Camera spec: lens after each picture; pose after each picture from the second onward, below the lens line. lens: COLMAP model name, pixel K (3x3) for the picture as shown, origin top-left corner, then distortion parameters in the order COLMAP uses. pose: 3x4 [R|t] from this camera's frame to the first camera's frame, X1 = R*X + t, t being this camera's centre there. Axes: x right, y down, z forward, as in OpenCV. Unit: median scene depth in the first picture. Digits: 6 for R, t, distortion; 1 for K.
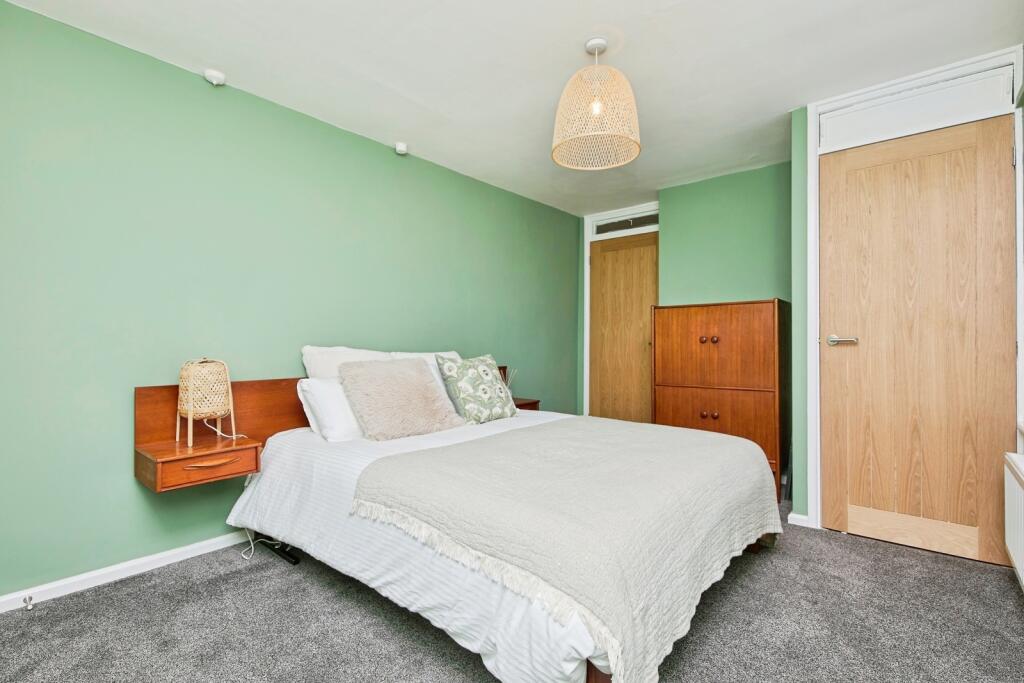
lens RADIAL K [[469.4, 0, 521.0], [0, 469.4, 339.4], [0, 0, 1]] dist [0.000210, -0.000018]
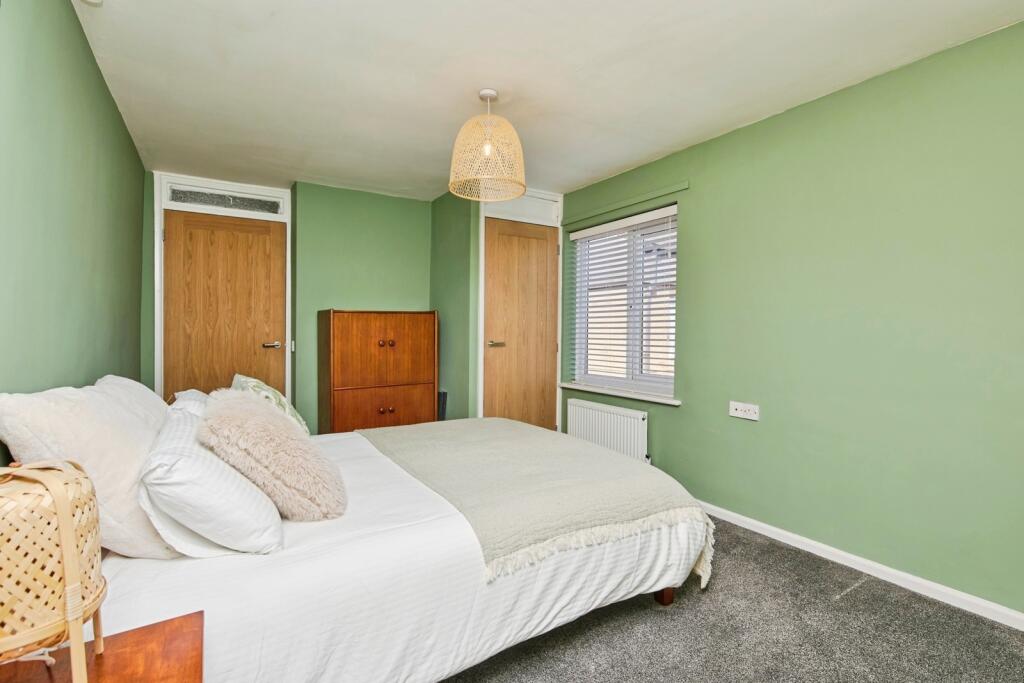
lens RADIAL K [[469.4, 0, 521.0], [0, 469.4, 339.4], [0, 0, 1]] dist [0.000210, -0.000018]
pose [[0.287232, -0.022244, 0.957603, -0.575025], [-0.006306, 0.999665, 0.025112, -0.038063], [-0.957840, -0.013251, 0.286995, 0.367362]]
